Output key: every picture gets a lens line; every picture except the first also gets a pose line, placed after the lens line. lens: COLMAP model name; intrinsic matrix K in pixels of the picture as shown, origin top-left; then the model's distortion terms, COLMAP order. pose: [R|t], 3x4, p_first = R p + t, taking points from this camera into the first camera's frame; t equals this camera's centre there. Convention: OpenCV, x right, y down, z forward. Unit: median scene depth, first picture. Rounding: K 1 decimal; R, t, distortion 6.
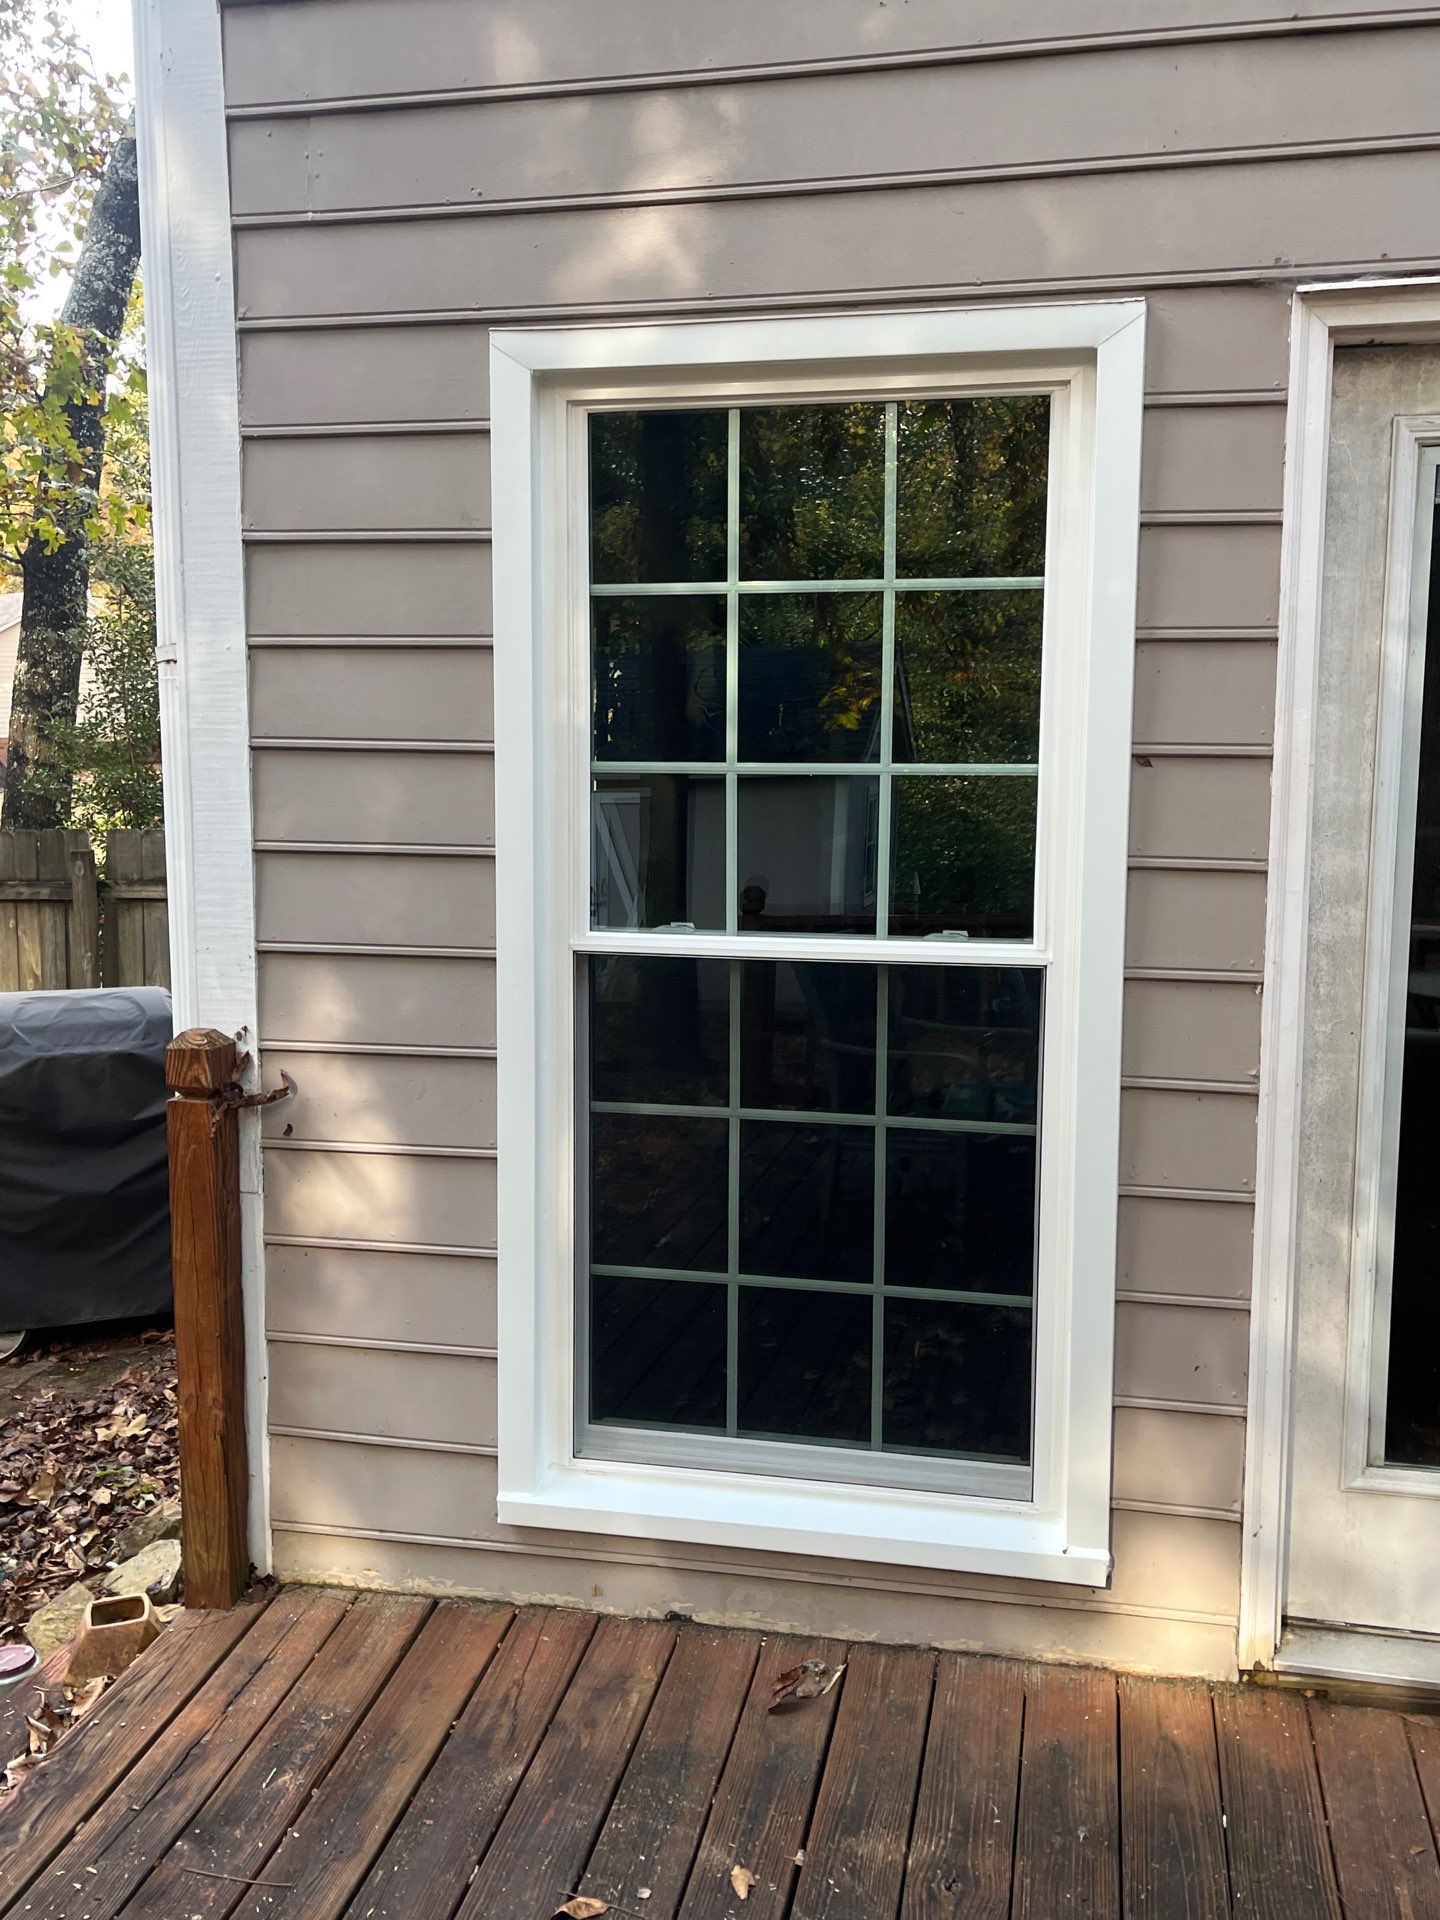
lens RADIAL K [[1701.4, 0, 720.0], [0, 1701.4, 960.0], [0, 0, 1]] dist [0.038781, -0.007536]
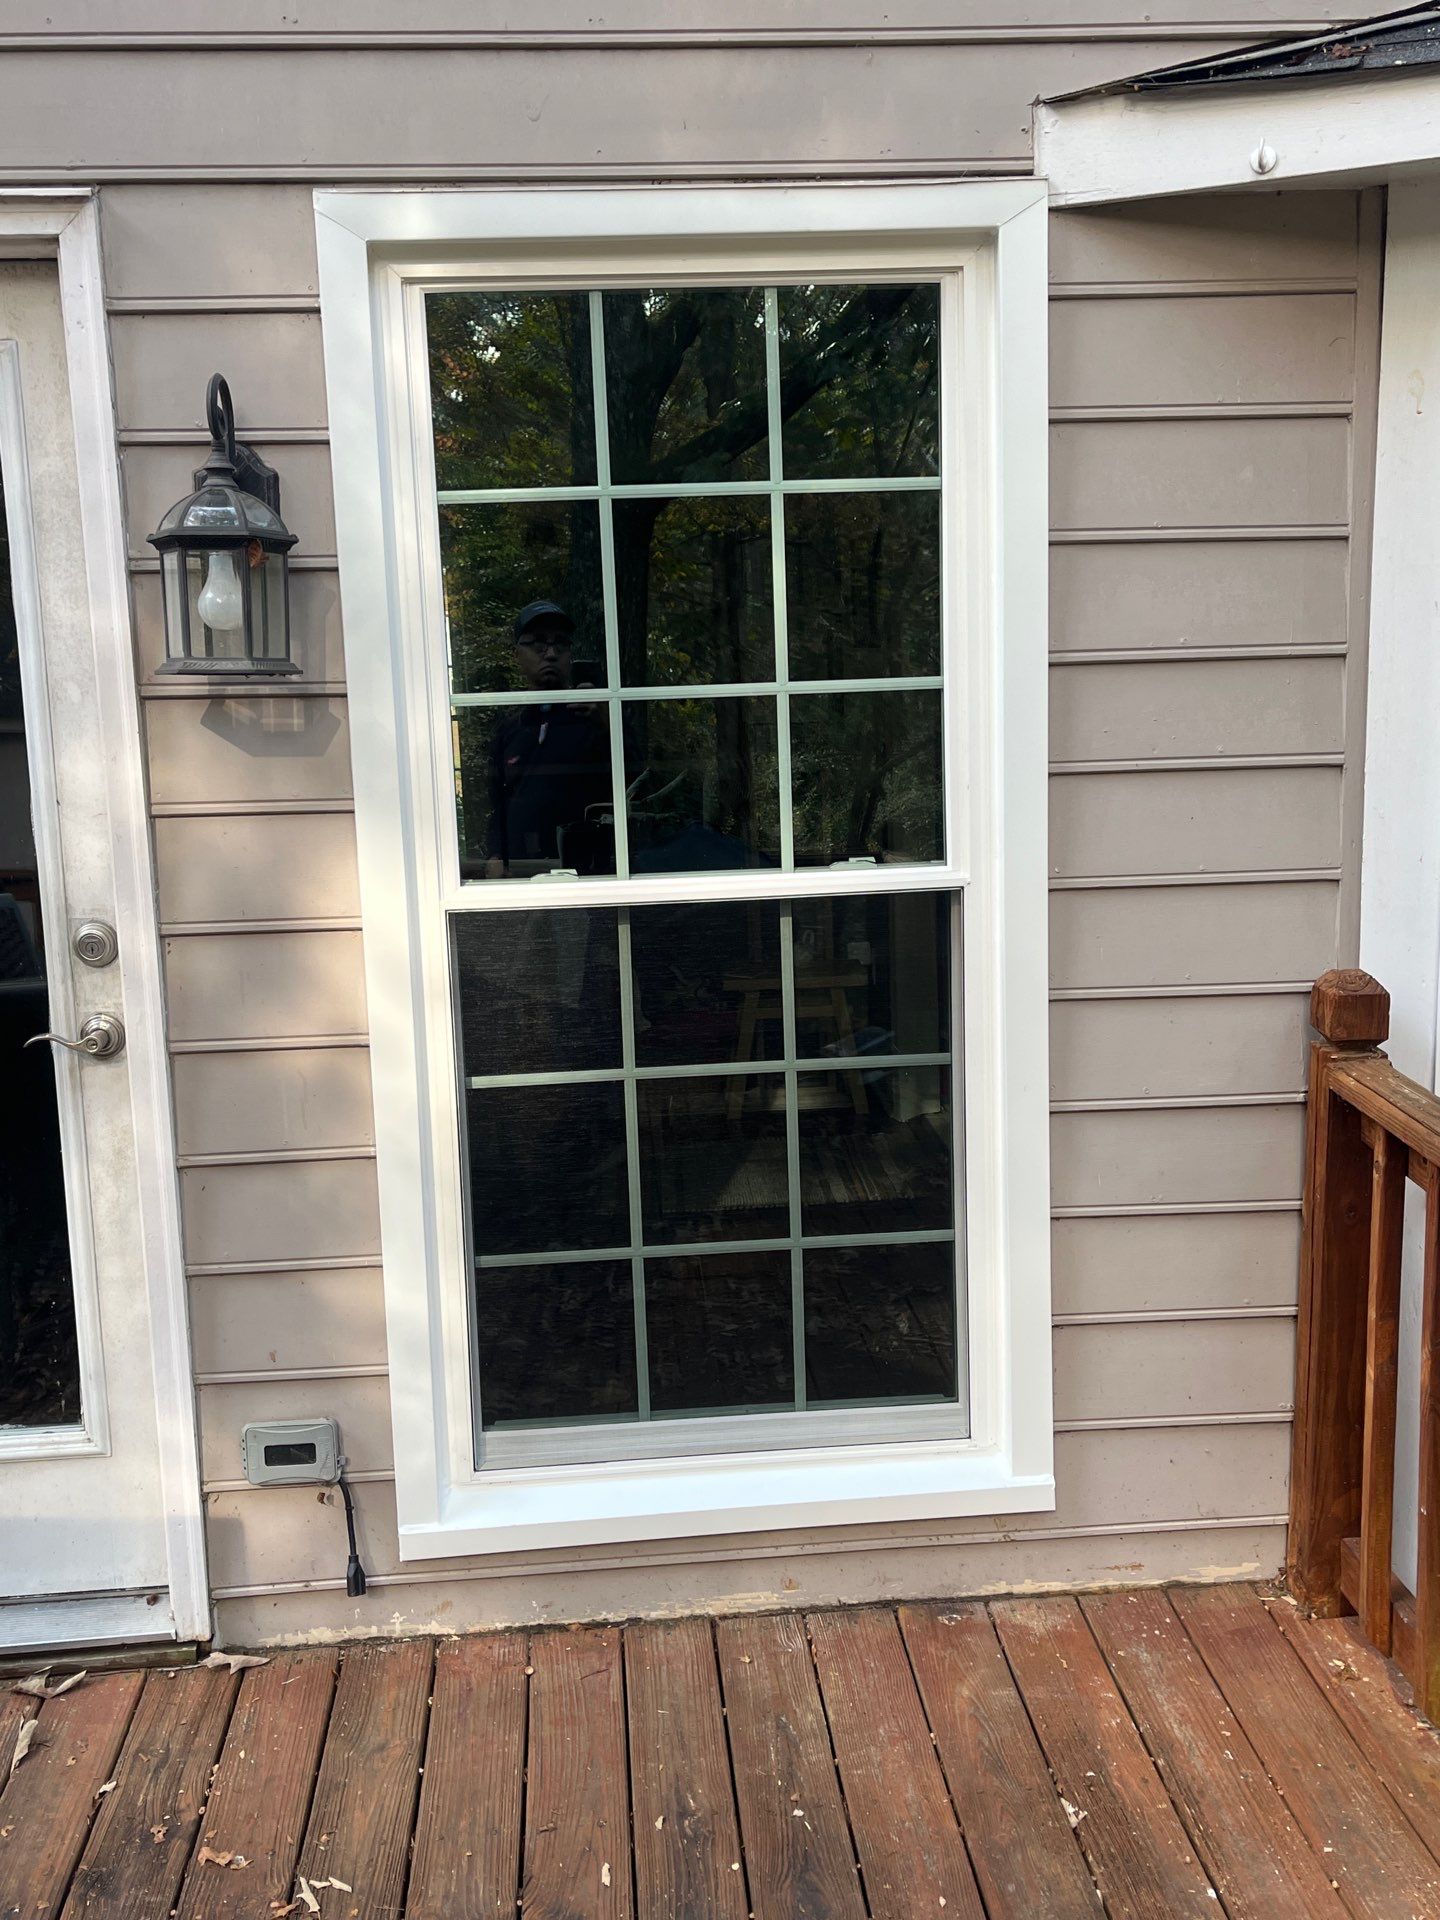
lens RADIAL K [[1815.0, 0, 693.2], [0, 1815.0, 972.6], [0, 0, 1]] dist [0.060001, 0.008341]
pose [[0.957733, -0.084588, 0.274942, -0.236283], [0.074558, 0.996120, 0.046749, -0.007339], [-0.277830, -0.024274, 0.960324, 0.054158]]
